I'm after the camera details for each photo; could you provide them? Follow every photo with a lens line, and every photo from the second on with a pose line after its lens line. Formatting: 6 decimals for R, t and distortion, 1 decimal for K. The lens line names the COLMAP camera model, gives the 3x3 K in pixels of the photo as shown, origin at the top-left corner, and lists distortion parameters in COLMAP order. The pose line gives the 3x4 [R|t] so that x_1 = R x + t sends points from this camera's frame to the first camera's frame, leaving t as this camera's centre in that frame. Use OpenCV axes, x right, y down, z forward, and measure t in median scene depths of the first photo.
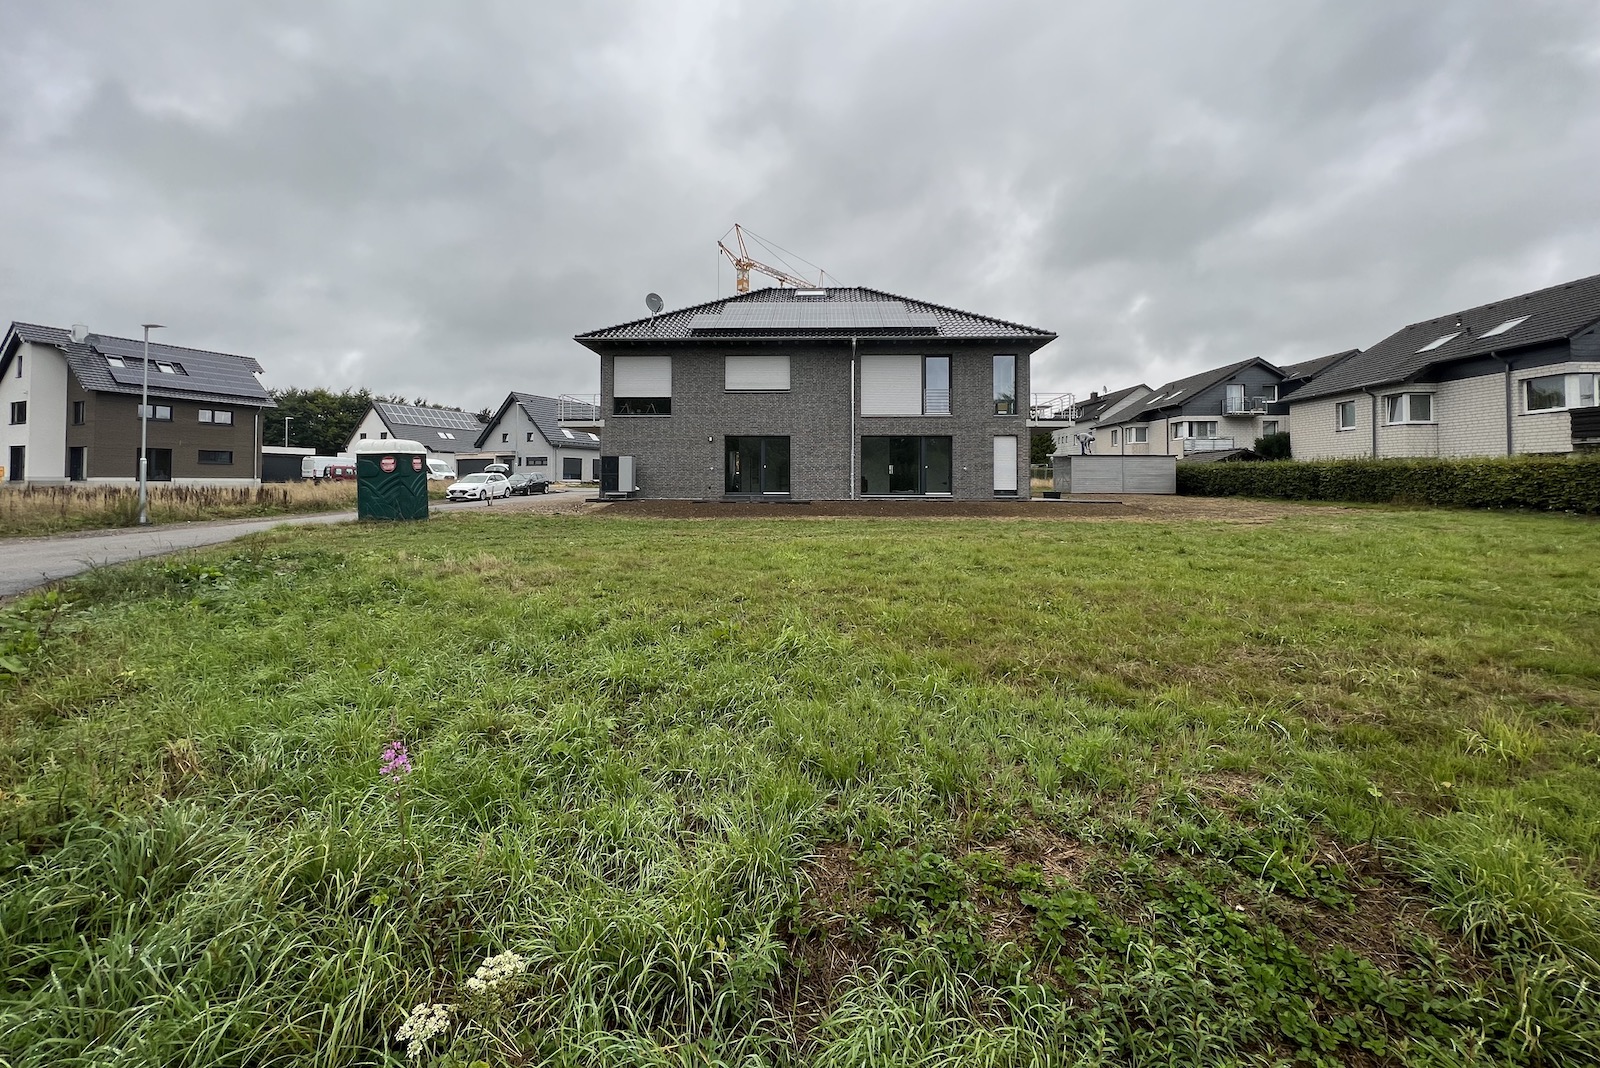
lens RADIAL K [[638.4, 0, 796.6], [0, 638.4, 471.1], [0, 0, 1]] dist [0.001421, 0.000043]
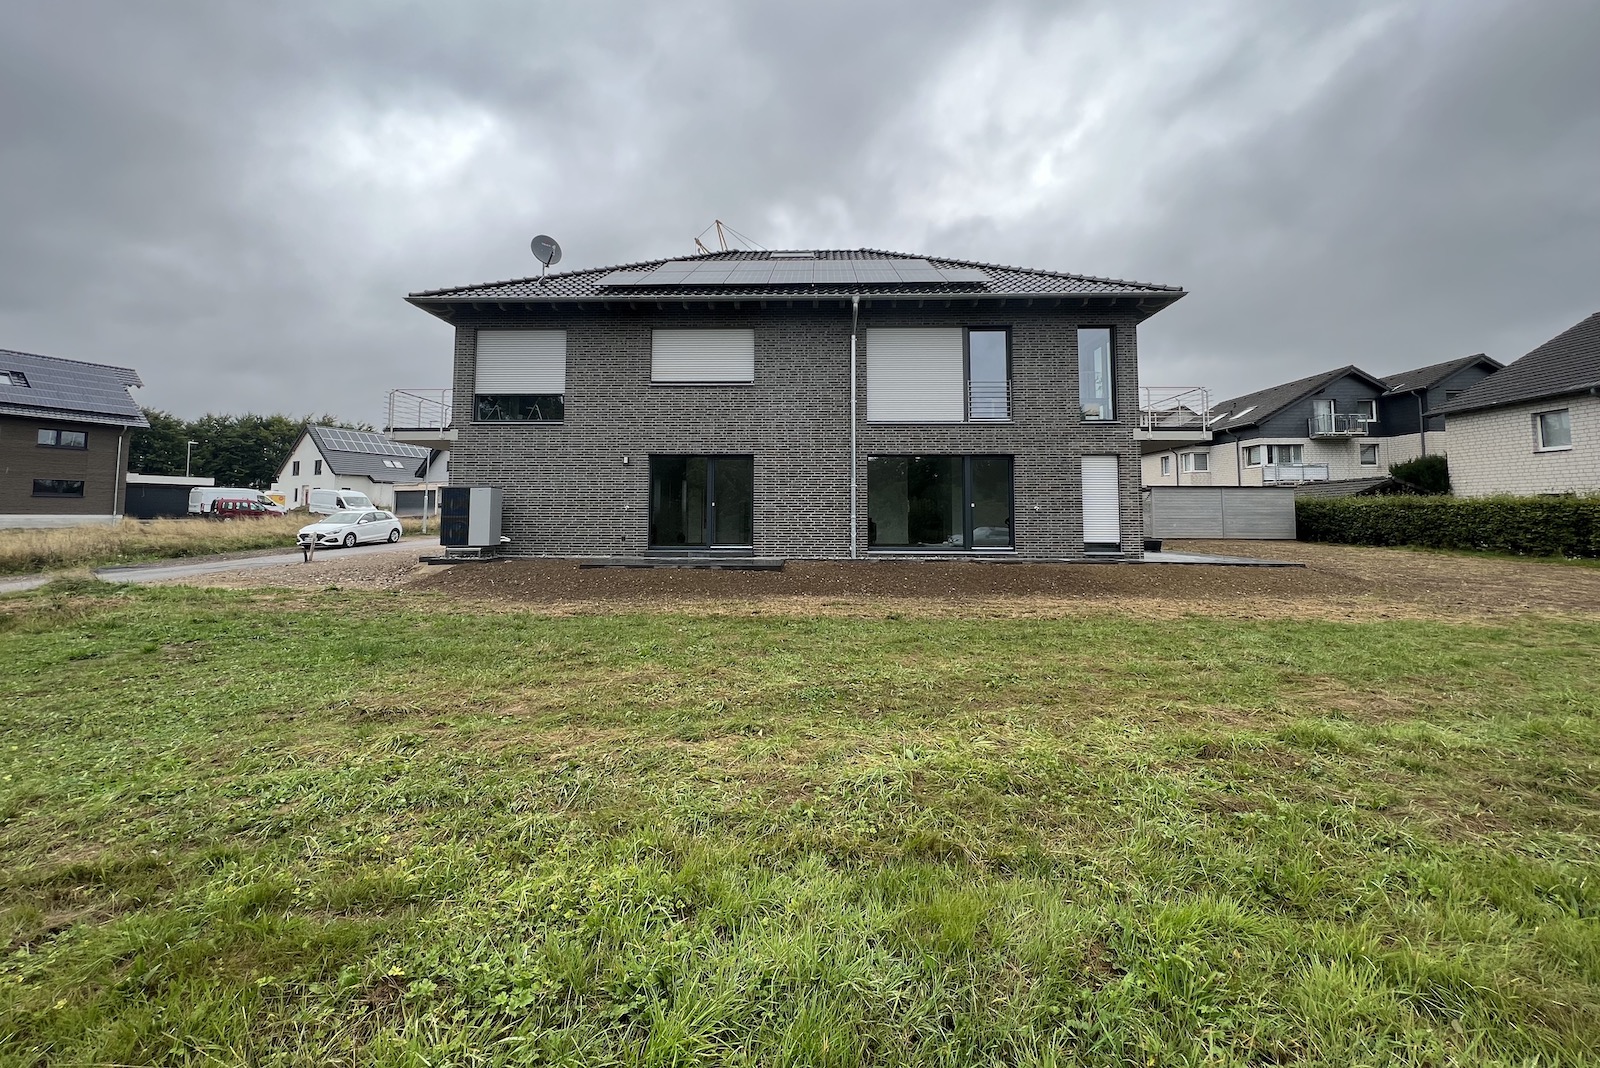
lens RADIAL K [[638.4, 0, 796.6], [0, 638.4, 471.1], [0, 0, 1]] dist [0.001421, 0.000043]
pose [[0.999997, 0.000694, 0.002270, 0.026557], [-0.000583, 0.998808, -0.048802, -0.007921], [-0.002301, 0.048801, 0.998806, 0.329382]]
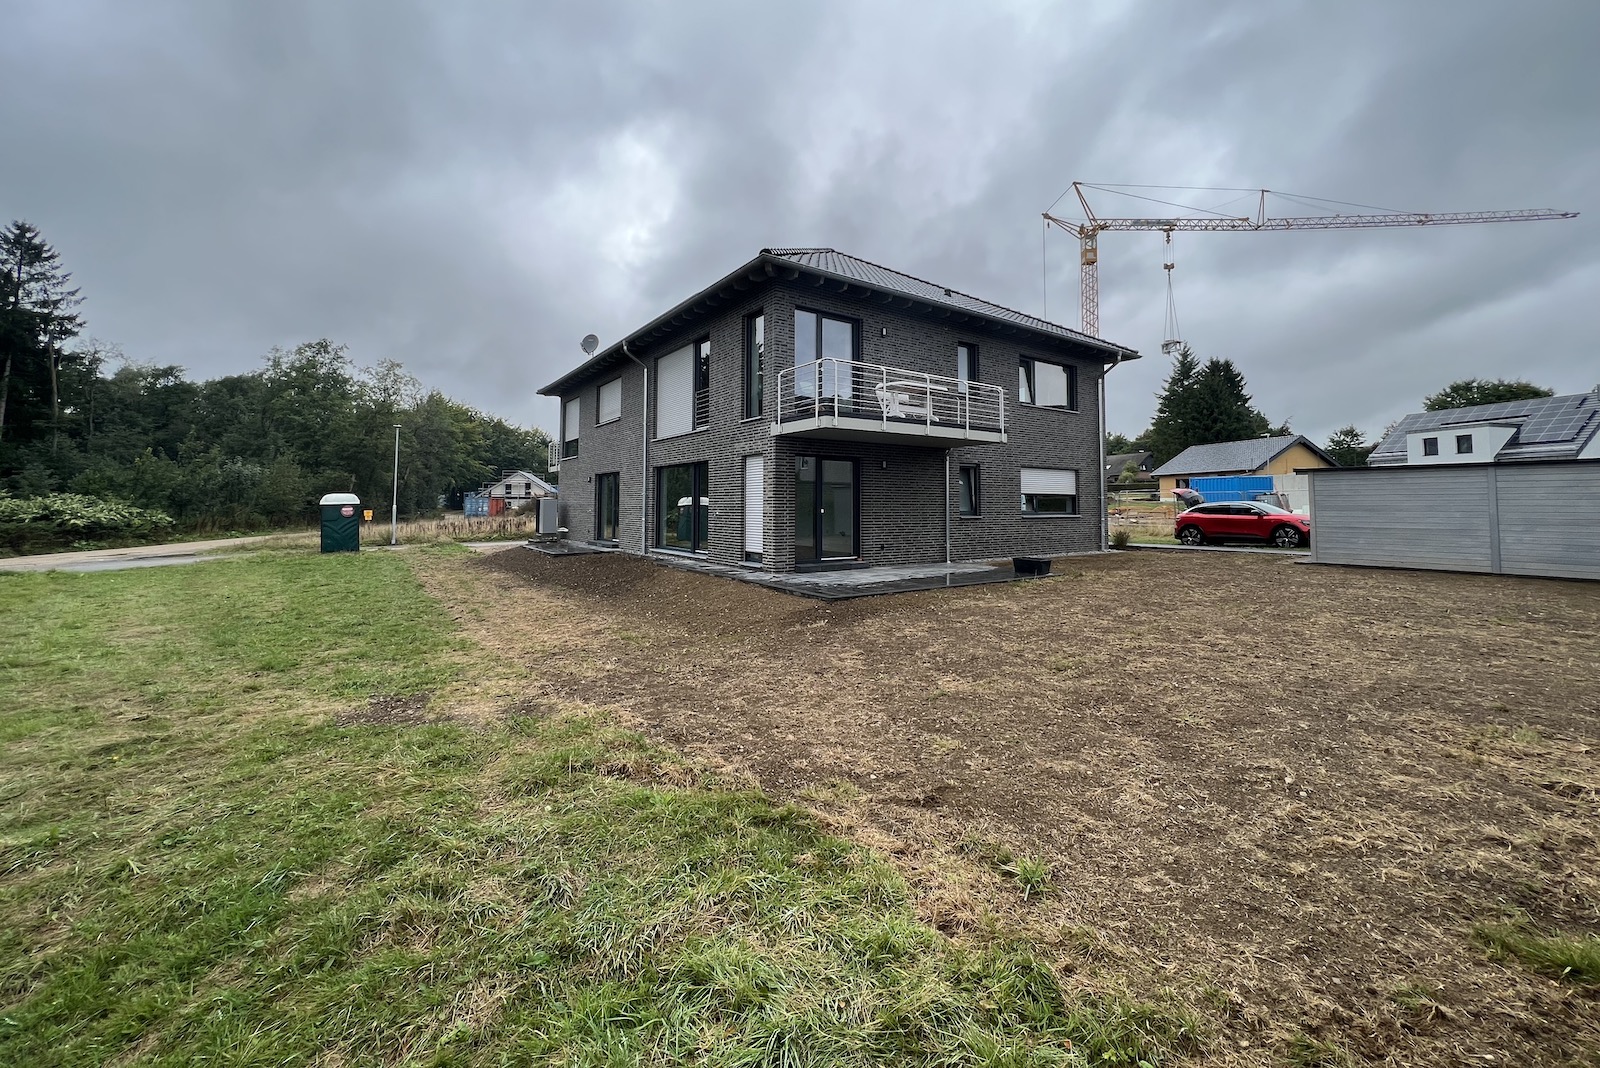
lens RADIAL K [[638.4, 0, 796.6], [0, 638.4, 471.1], [0, 0, 1]] dist [0.001421, 0.000043]
pose [[0.598953, -0.044385, -0.799553, 0.692160], [0.015487, 0.998918, -0.043850, -0.013863], [0.800634, 0.013881, 0.598993, 0.599523]]
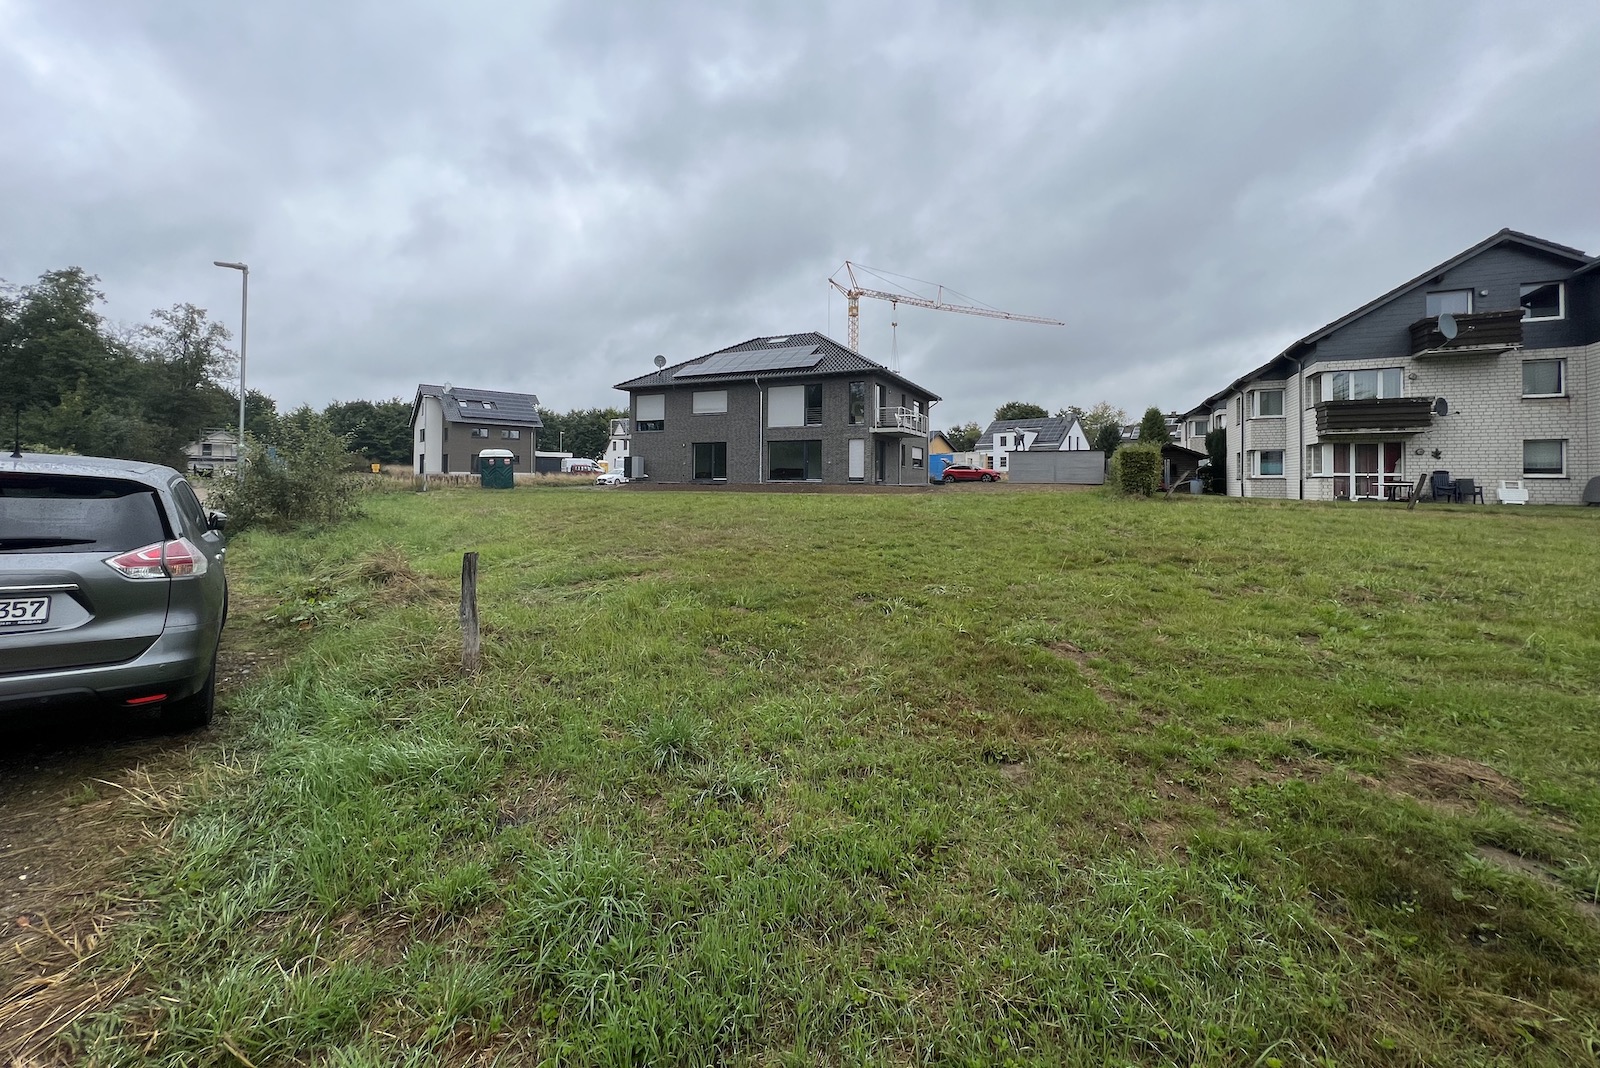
lens RADIAL K [[638.4, 0, 796.6], [0, 638.4, 471.1], [0, 0, 1]] dist [0.001421, 0.000043]
pose [[0.915481, -0.001283, -0.402358, 0.673324], [0.002293, 0.999995, 0.002028, 0.011153], [0.402354, -0.002779, 0.915480, -0.309043]]
